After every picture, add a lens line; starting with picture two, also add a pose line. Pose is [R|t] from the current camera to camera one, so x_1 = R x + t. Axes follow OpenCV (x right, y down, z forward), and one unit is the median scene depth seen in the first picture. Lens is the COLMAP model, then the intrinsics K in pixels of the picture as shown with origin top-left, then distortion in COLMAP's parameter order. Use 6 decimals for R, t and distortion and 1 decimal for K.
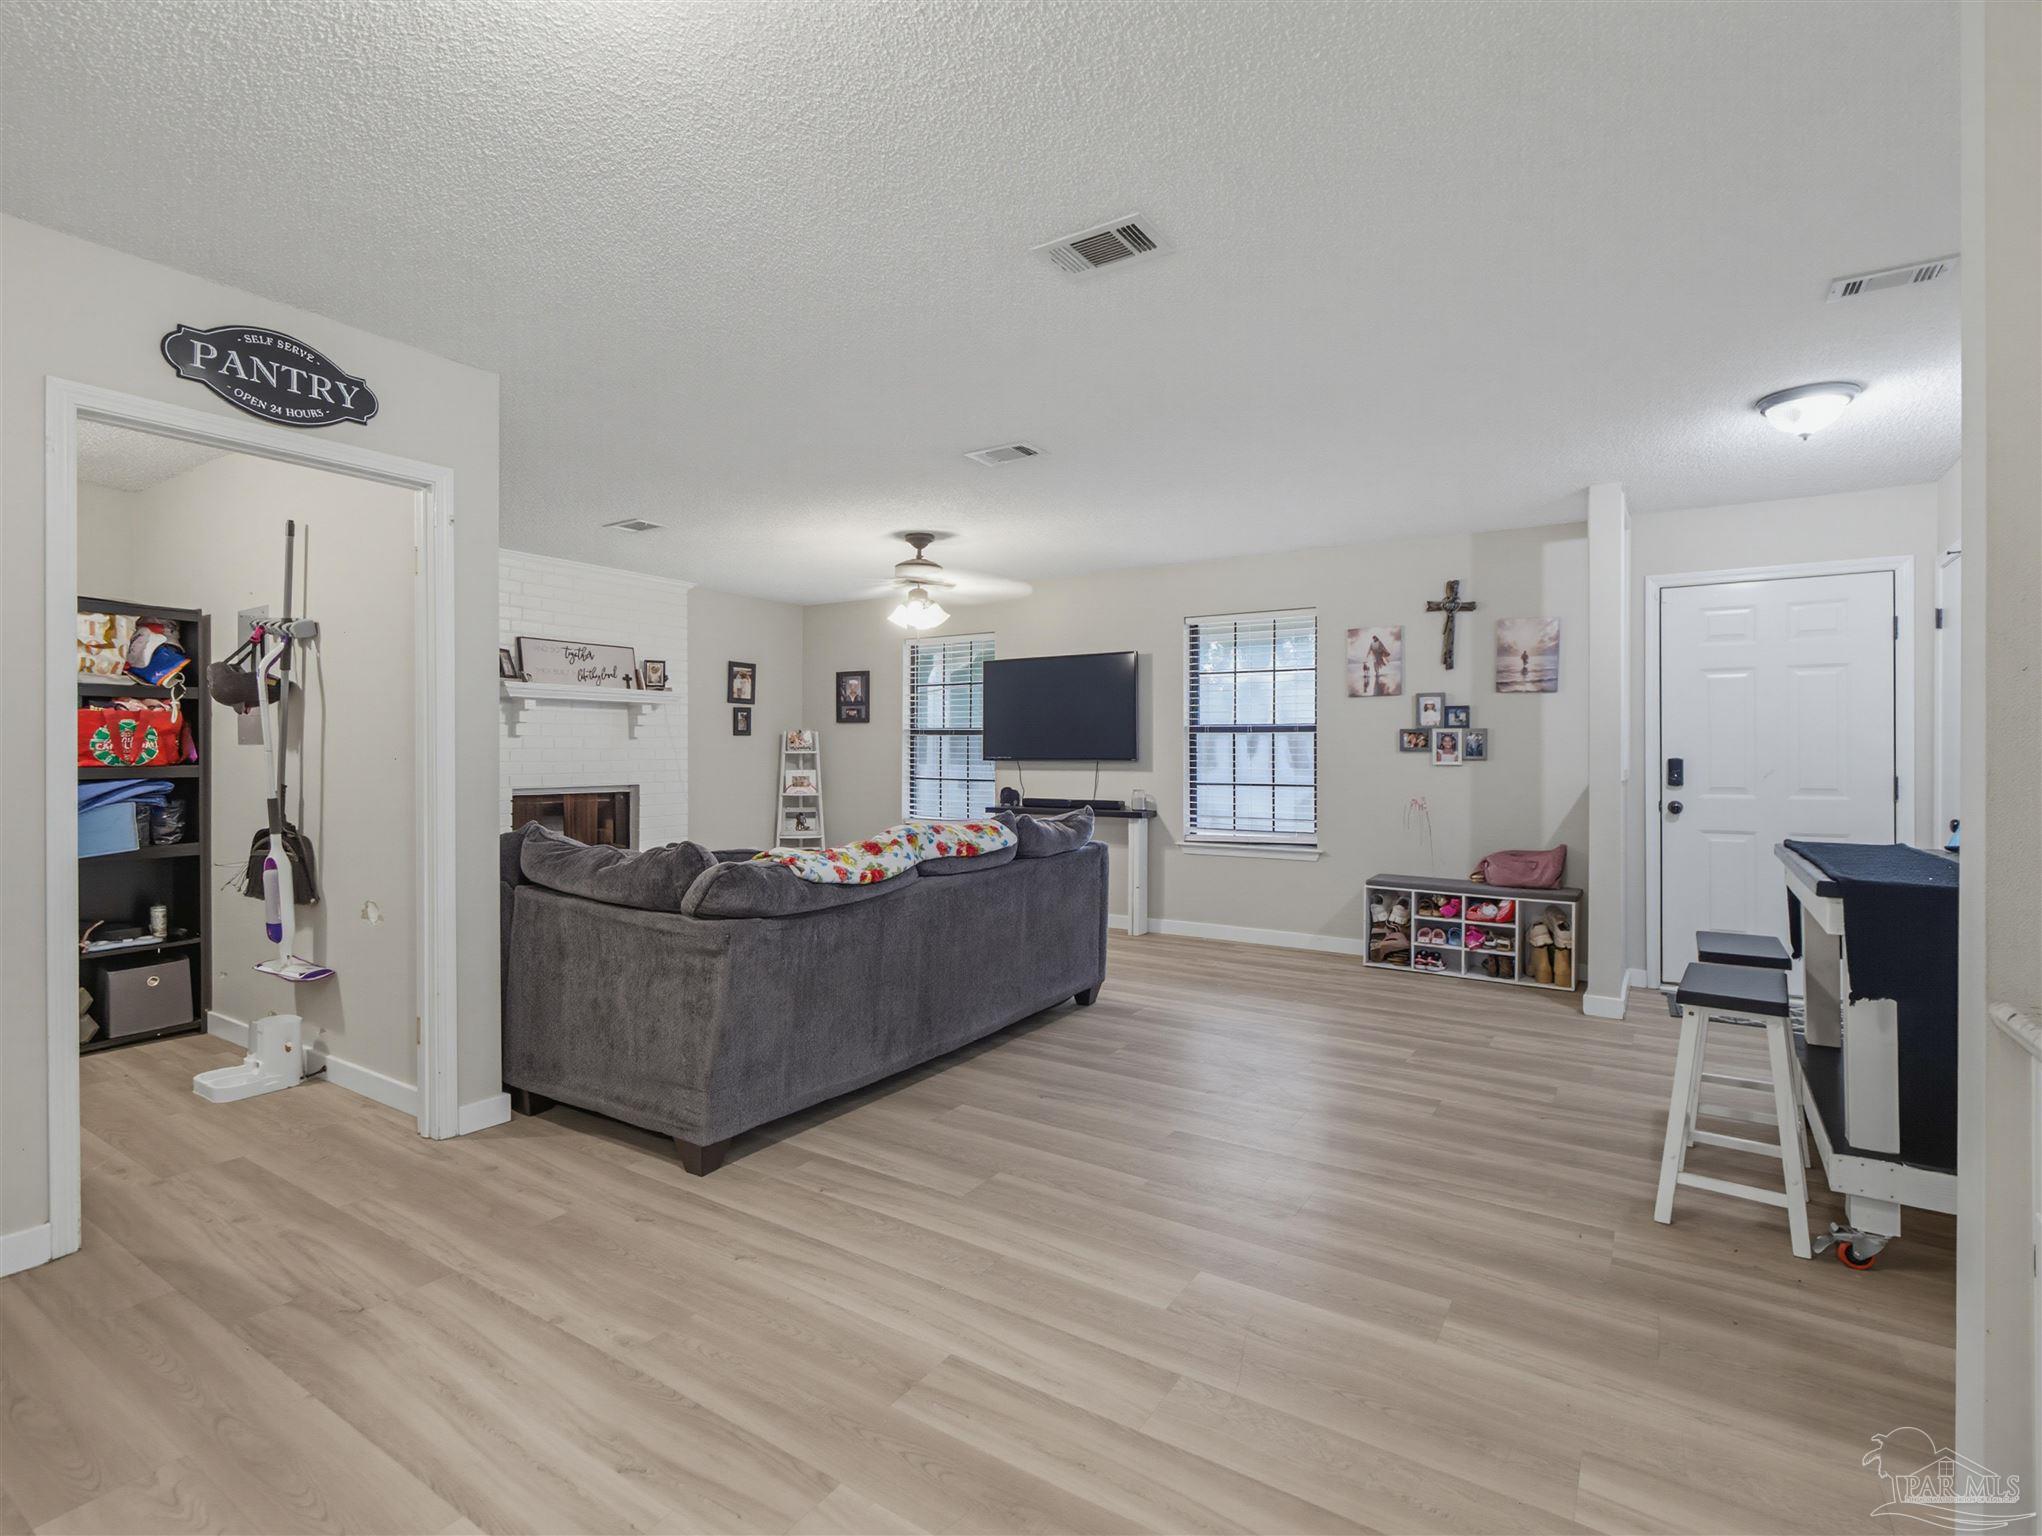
lens RADIAL K [[979.4, 0, 1015.5], [0, 979.4, 769.7], [0, 0, 1]] dist [-0.000713, -0.000434]
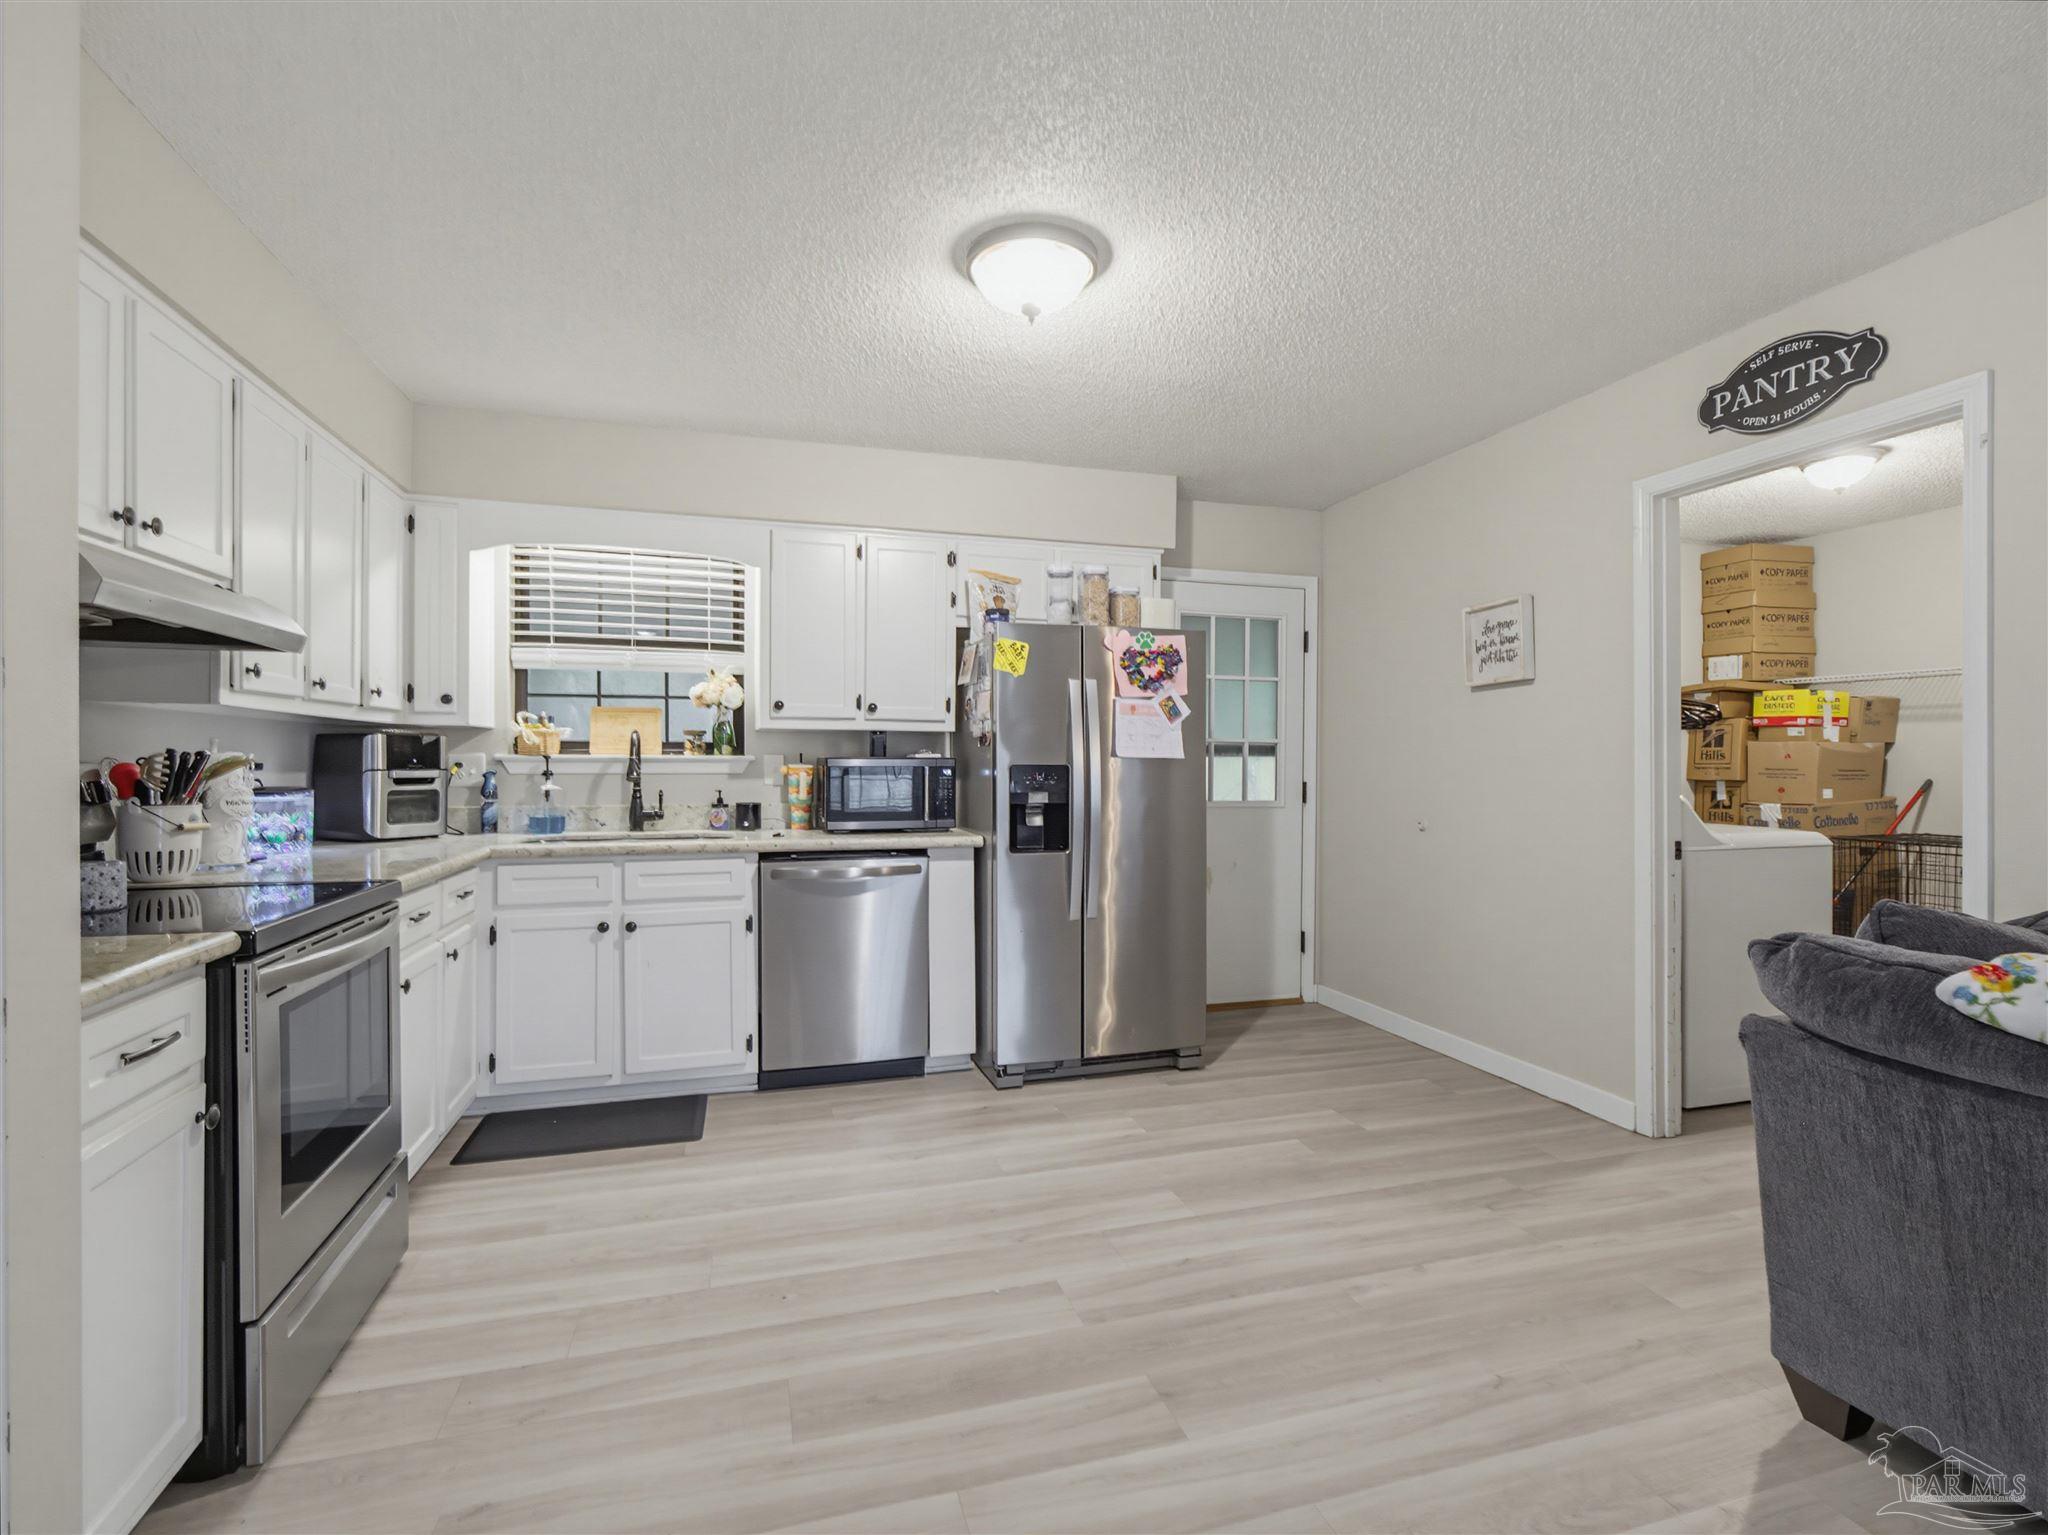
lens RADIAL K [[967.3, 0, 1045.7], [0, 967.3, 766.4], [0, 0, 1]] dist [-0.013982, 0.000100]
pose [[-0.631714, 0.001948, -0.775199, 0.523243], [-0.015331, 0.999770, 0.015006, -0.009628], [0.775050, 0.021364, -0.631538, 1.104662]]
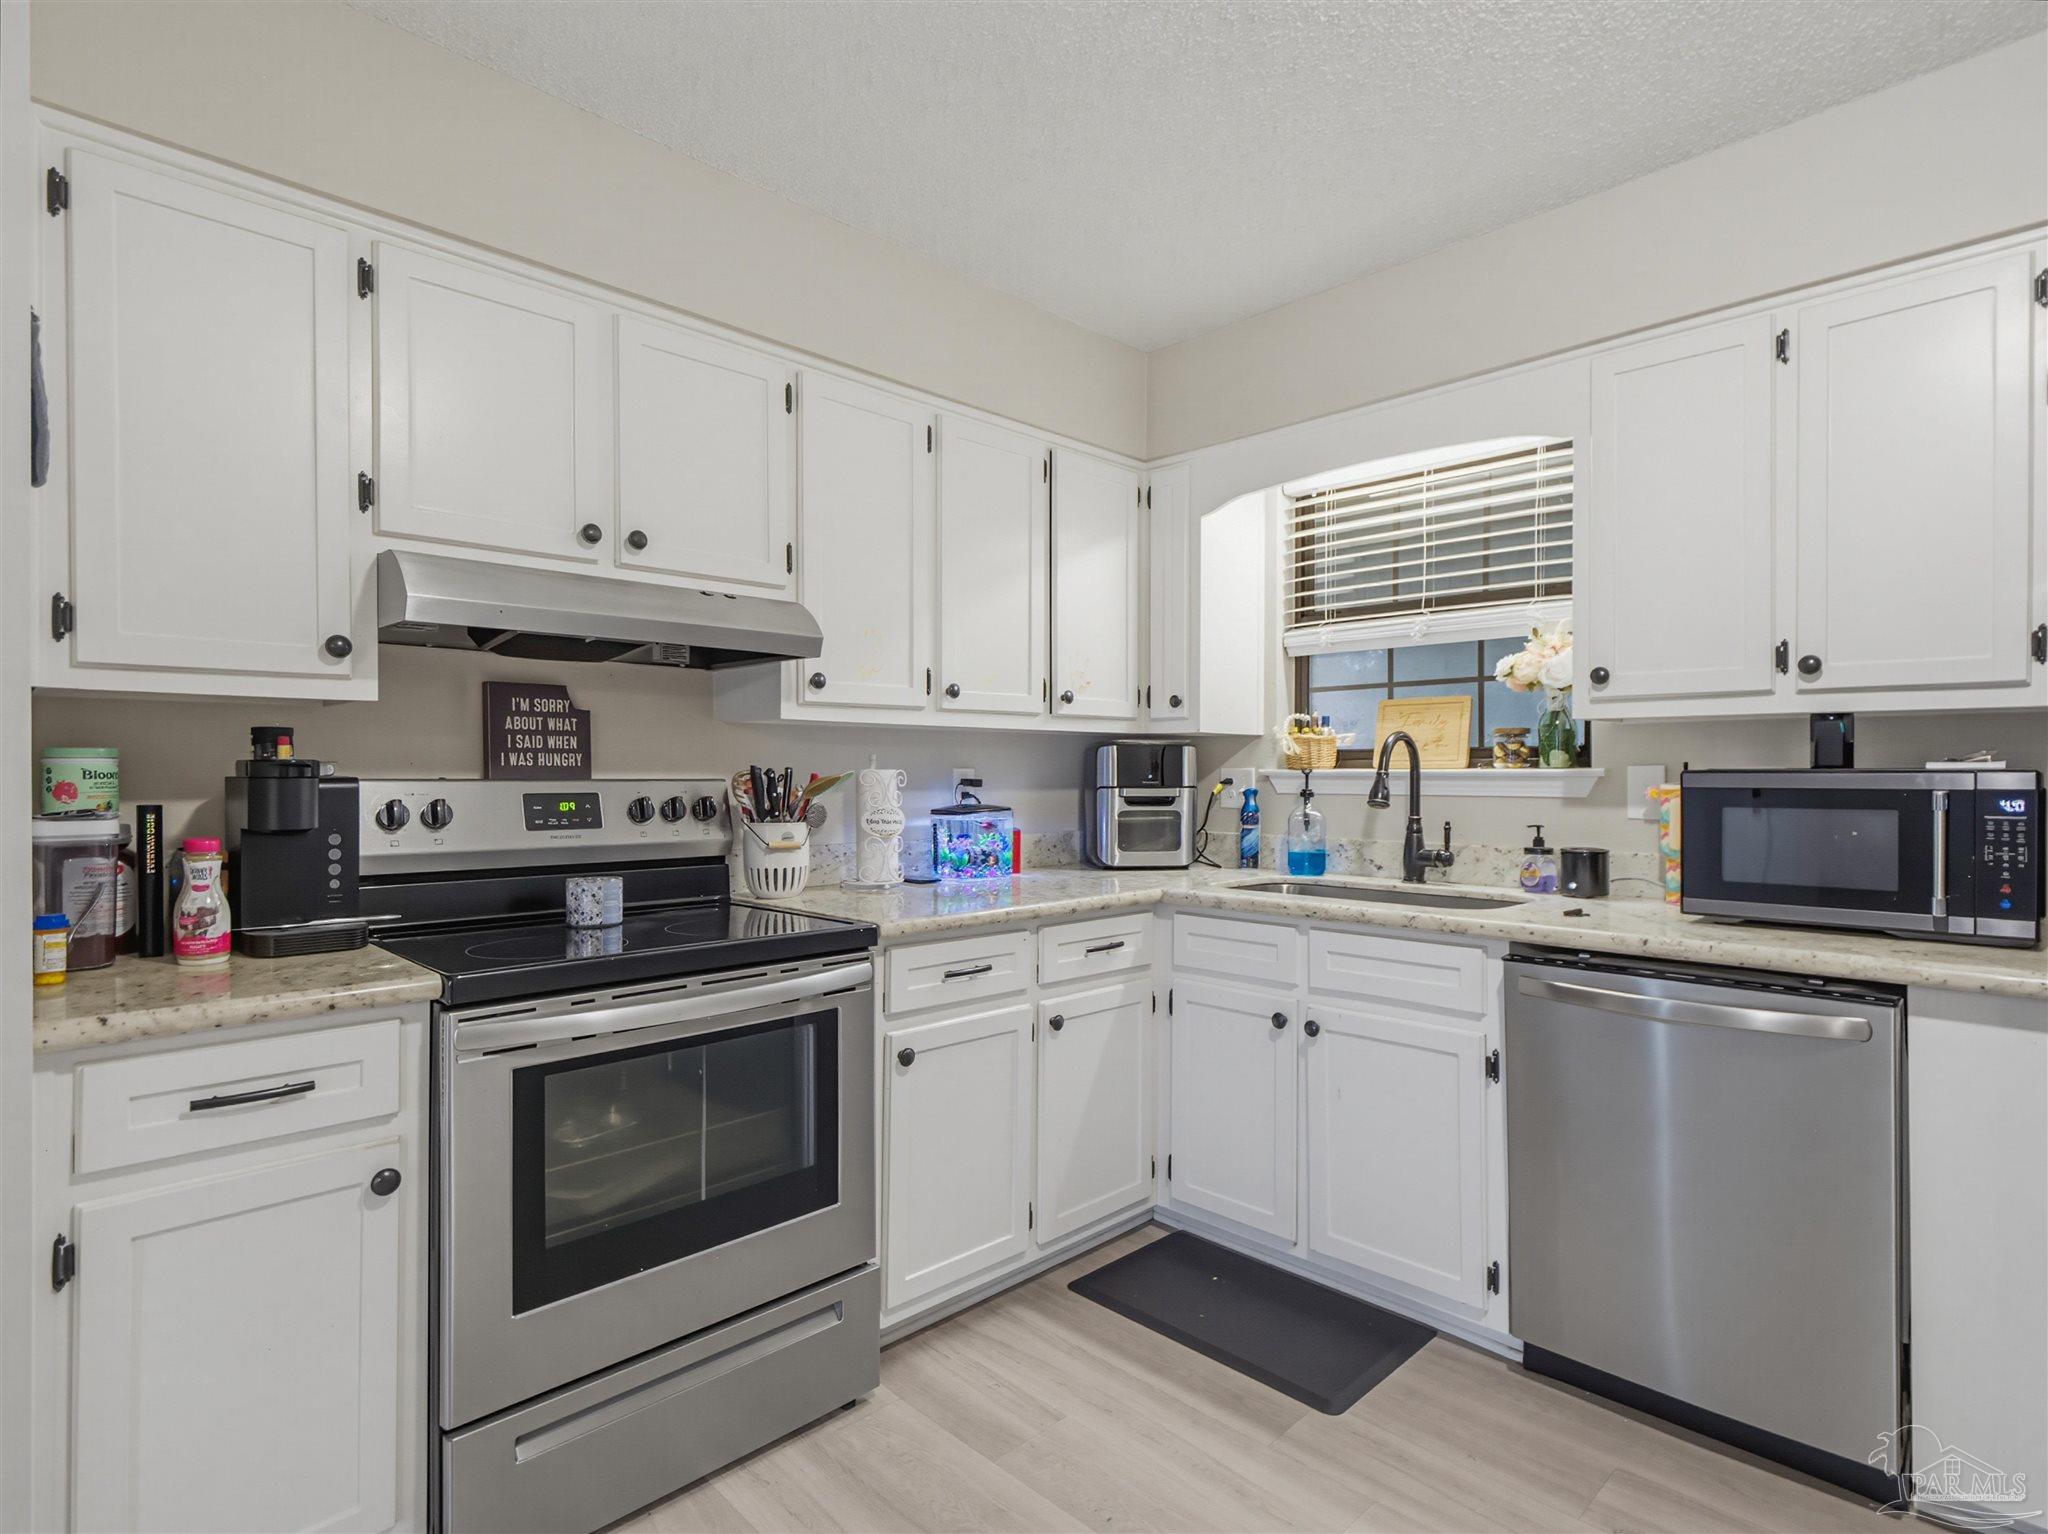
lens RADIAL K [[1058.5, 0, 1030.9], [0, 1058.5, 776.1], [0, 0, 1]] dist [0.004220, 0.000467]
pose [[-0.978085, -0.001273, 0.208202, -0.070708], [0.002956, 0.999796, 0.020000, -0.009957], [-0.208185, 0.020178, -0.977881, 0.830674]]
